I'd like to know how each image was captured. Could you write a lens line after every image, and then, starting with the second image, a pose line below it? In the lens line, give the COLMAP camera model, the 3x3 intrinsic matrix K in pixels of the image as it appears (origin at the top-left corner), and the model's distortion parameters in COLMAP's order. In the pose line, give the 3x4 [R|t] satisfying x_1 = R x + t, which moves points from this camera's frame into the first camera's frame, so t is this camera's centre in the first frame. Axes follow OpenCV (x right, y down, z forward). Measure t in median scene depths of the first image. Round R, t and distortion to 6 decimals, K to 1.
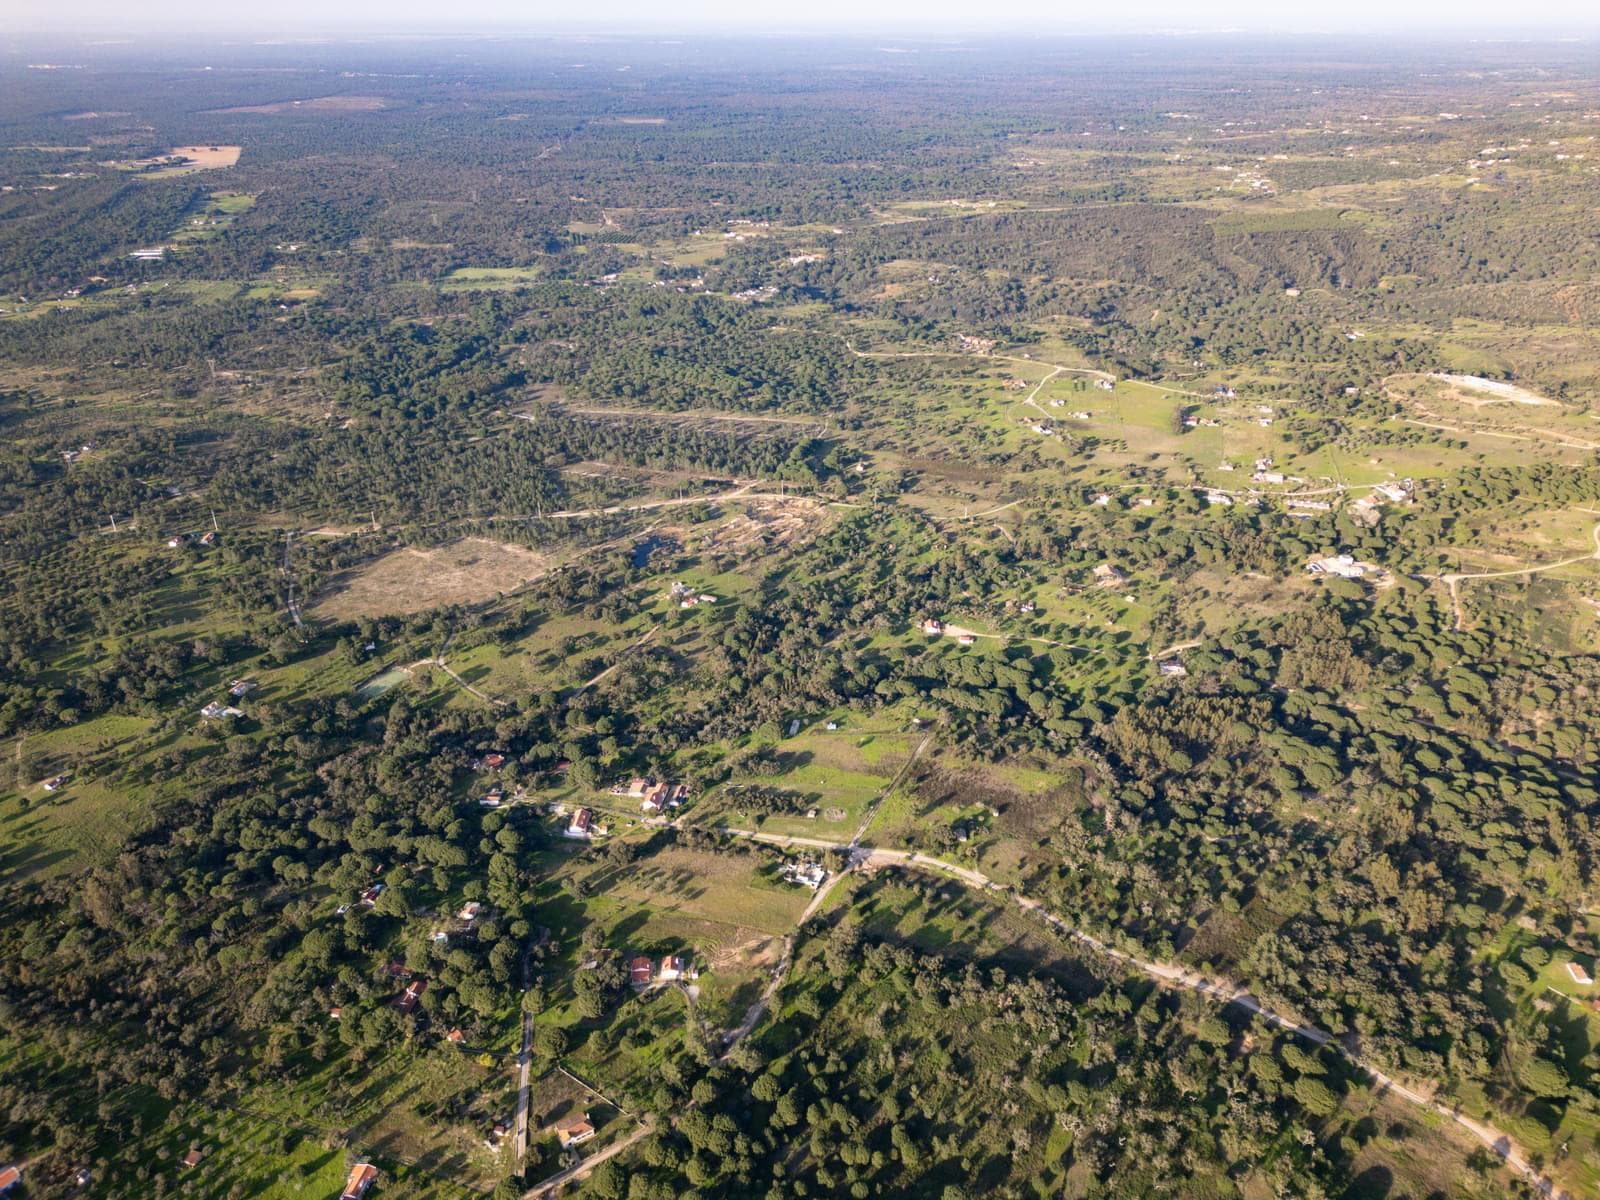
lens RADIAL K [[1115.8, 0, 801.1], [0, 1115.8, 600.9], [0, 0, 1]] dist [0.073651, -0.071134]
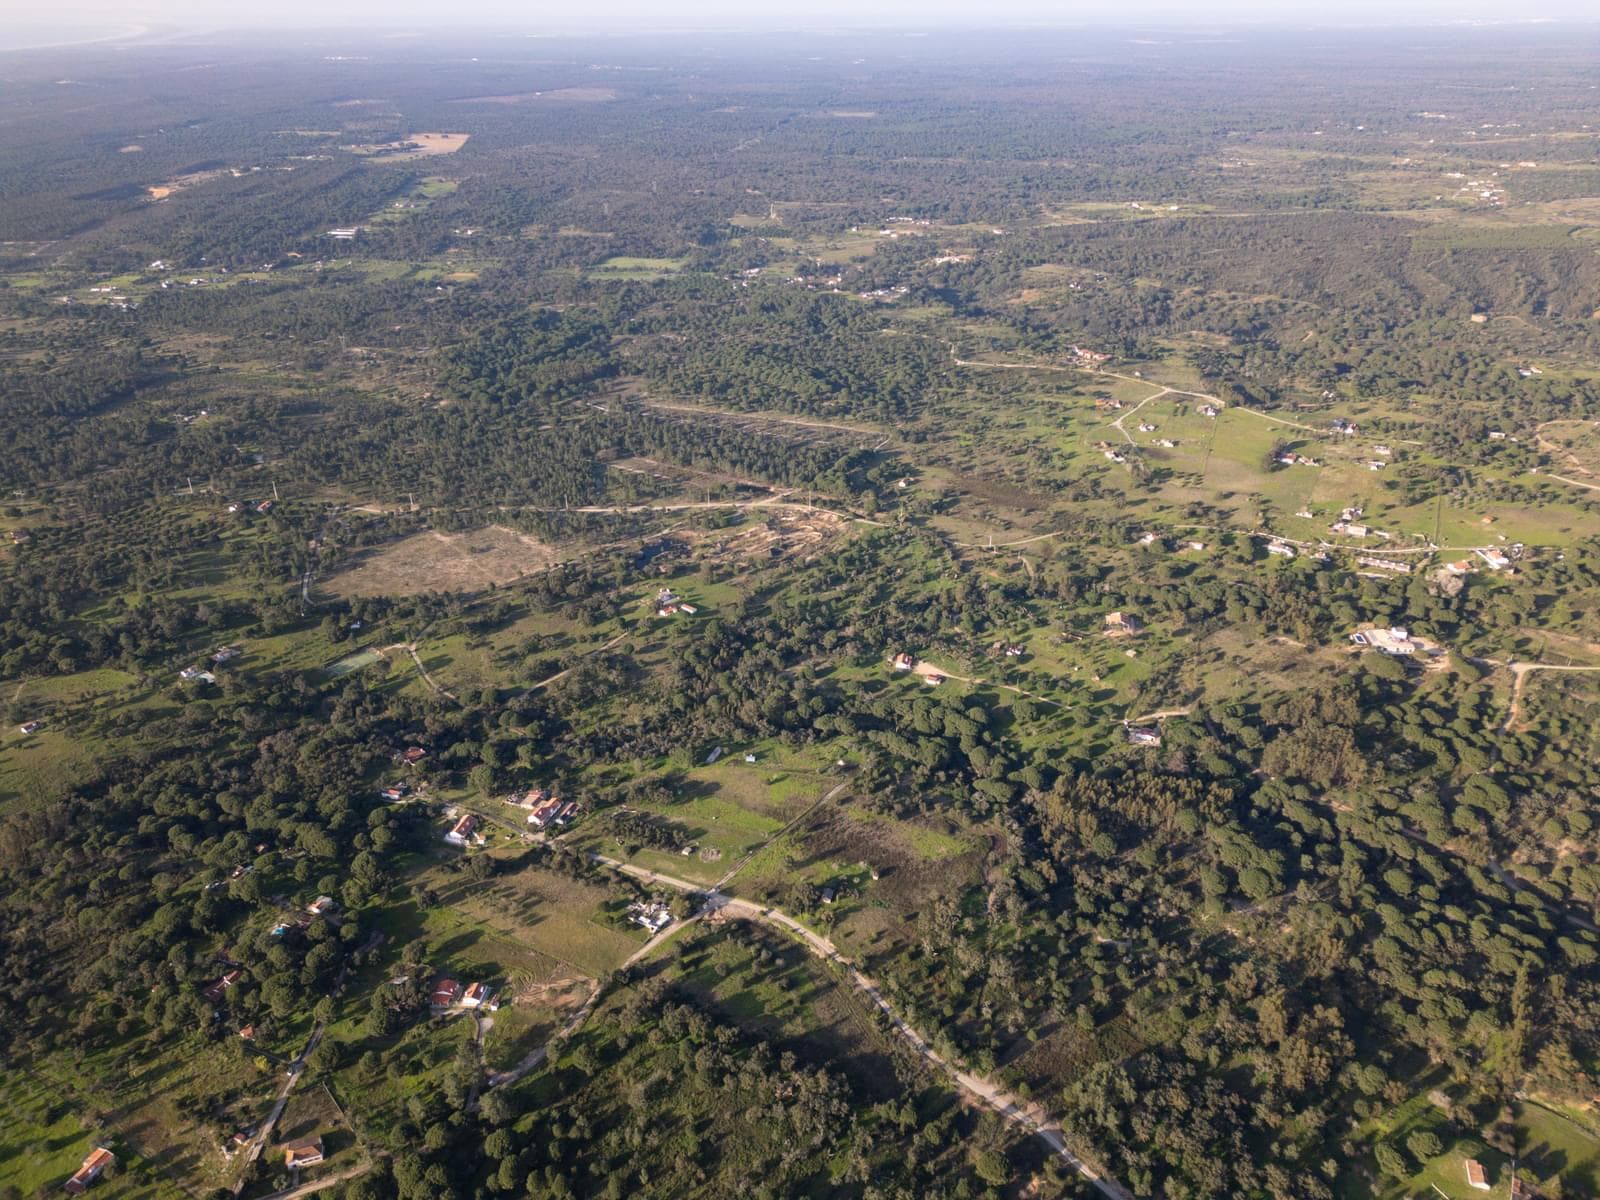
lens RADIAL K [[1115.8, 0, 801.1], [0, 1115.8, 600.9], [0, 0, 1]] dist [0.073651, -0.071134]
pose [[0.979300, 0.092441, -0.180072, 0.198484], [-0.091472, 0.995713, 0.013692, -0.033091], [0.180566, 0.003063, 0.983558, 0.063029]]
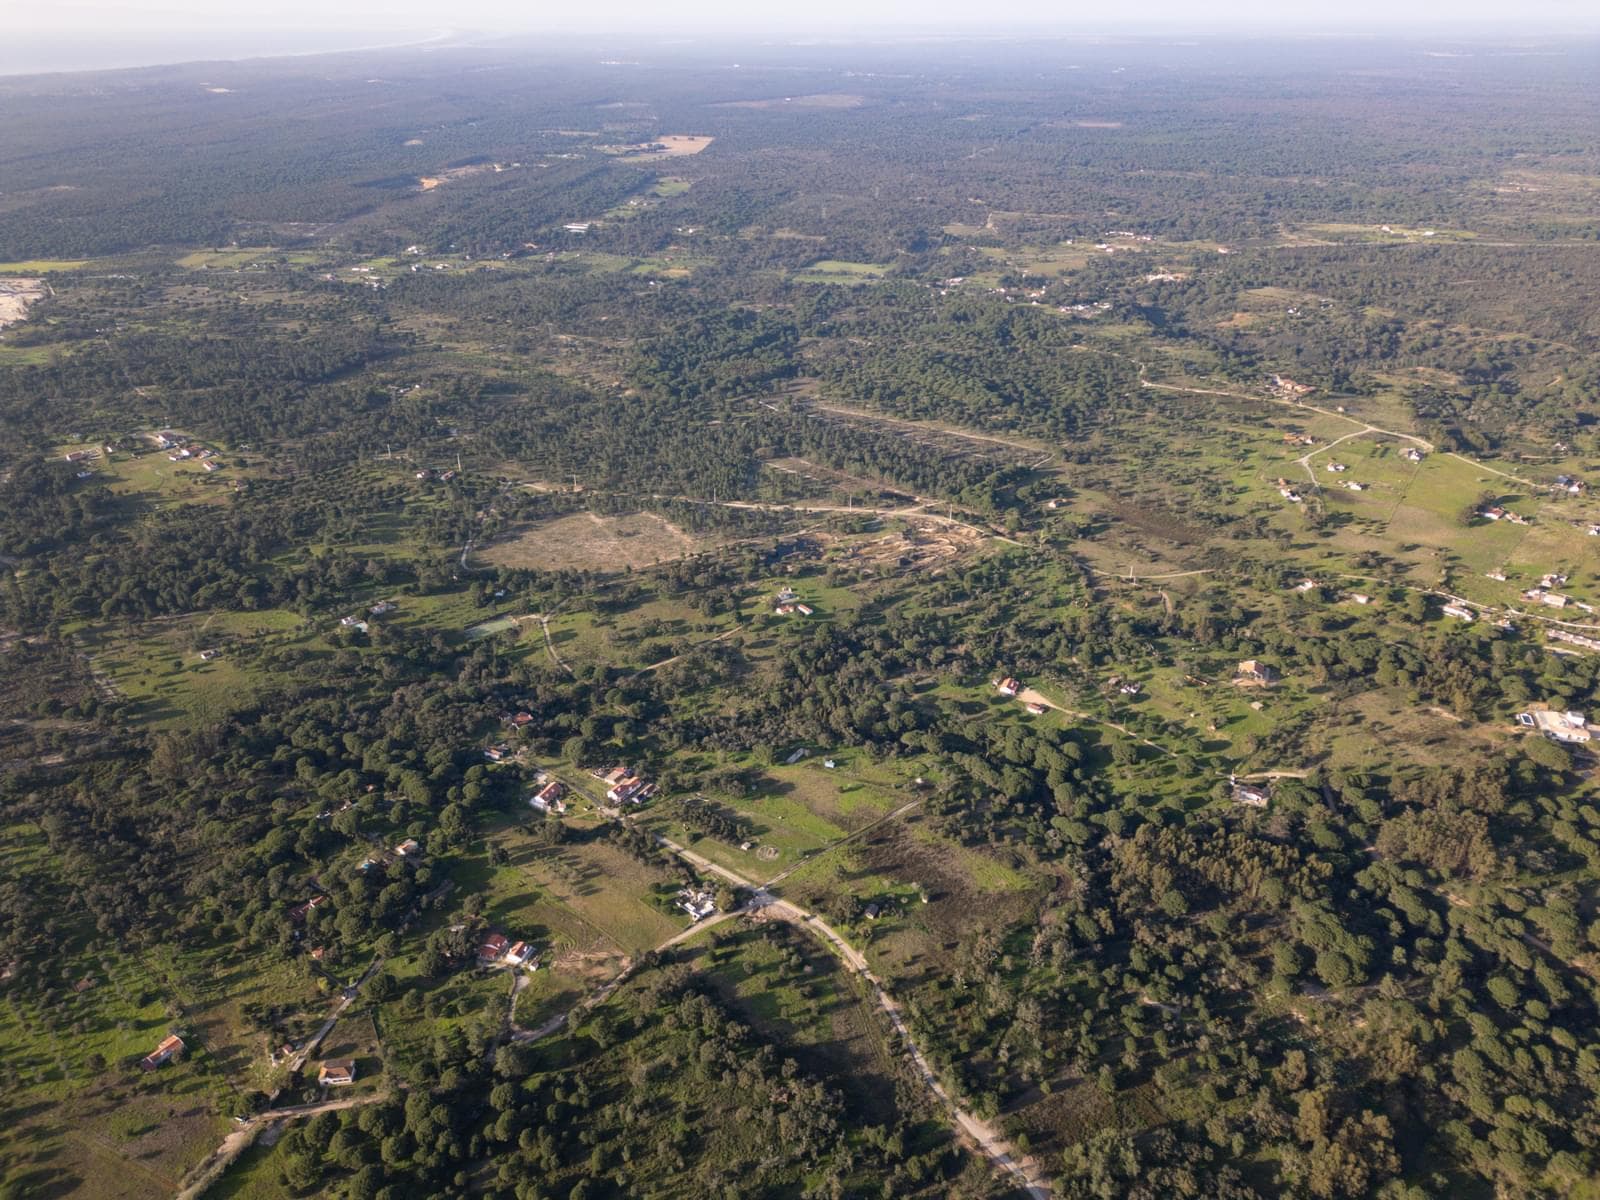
lens RADIAL K [[1115.8, 0, 801.1], [0, 1115.8, 600.9], [0, 0, 1]] dist [0.073651, -0.071134]
pose [[0.915946, 0.188276, -0.354393, 0.274255], [-0.188560, 0.981470, 0.034079, -0.044885], [0.354242, 0.035610, 0.934476, 0.085449]]
